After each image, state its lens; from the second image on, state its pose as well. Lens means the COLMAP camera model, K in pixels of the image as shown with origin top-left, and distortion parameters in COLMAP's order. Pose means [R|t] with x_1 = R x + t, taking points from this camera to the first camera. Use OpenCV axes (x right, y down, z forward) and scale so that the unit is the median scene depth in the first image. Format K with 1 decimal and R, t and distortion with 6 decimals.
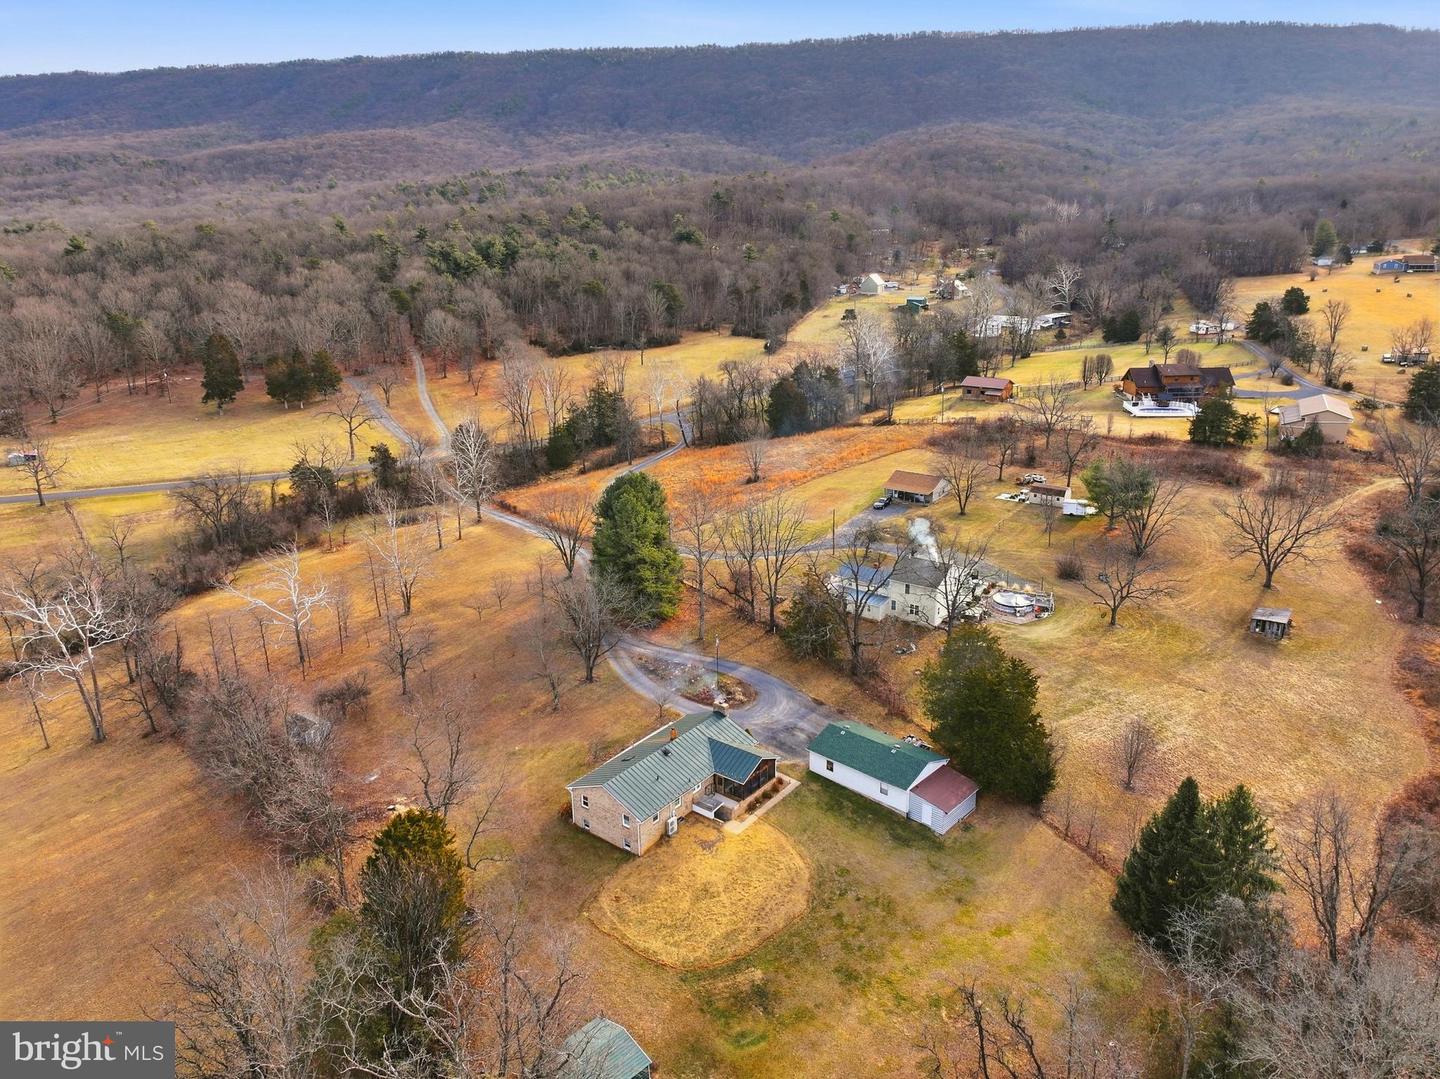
lens RADIAL K [[1008.0, 0, 715.9], [0, 1008.0, 541.8], [0, 0, 1]] dist [0.006298, 0.008525]
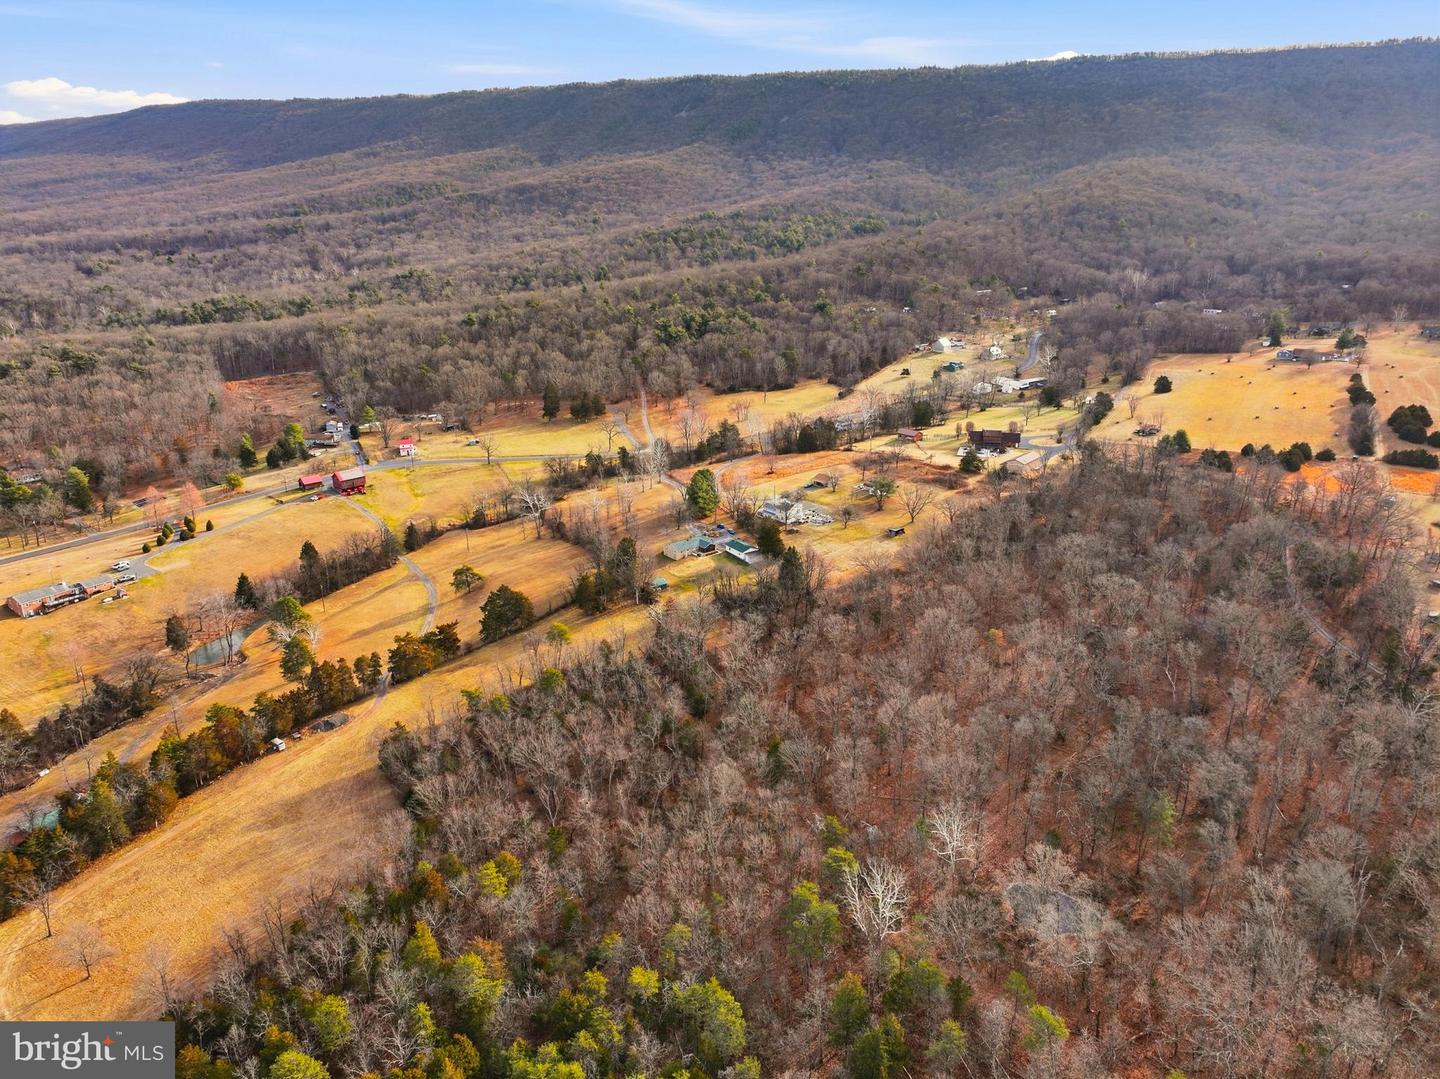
lens RADIAL K [[1008.0, 0, 723.5], [0, 1008.0, 539.6], [0, 0, 1]] dist [0.006298, 0.008525]
pose [[0.976134, 0.080021, -0.201890, 0.281127], [-0.075927, 0.996721, 0.027953, 0.025293], [0.203465, -0.011957, 0.979009, -0.909780]]
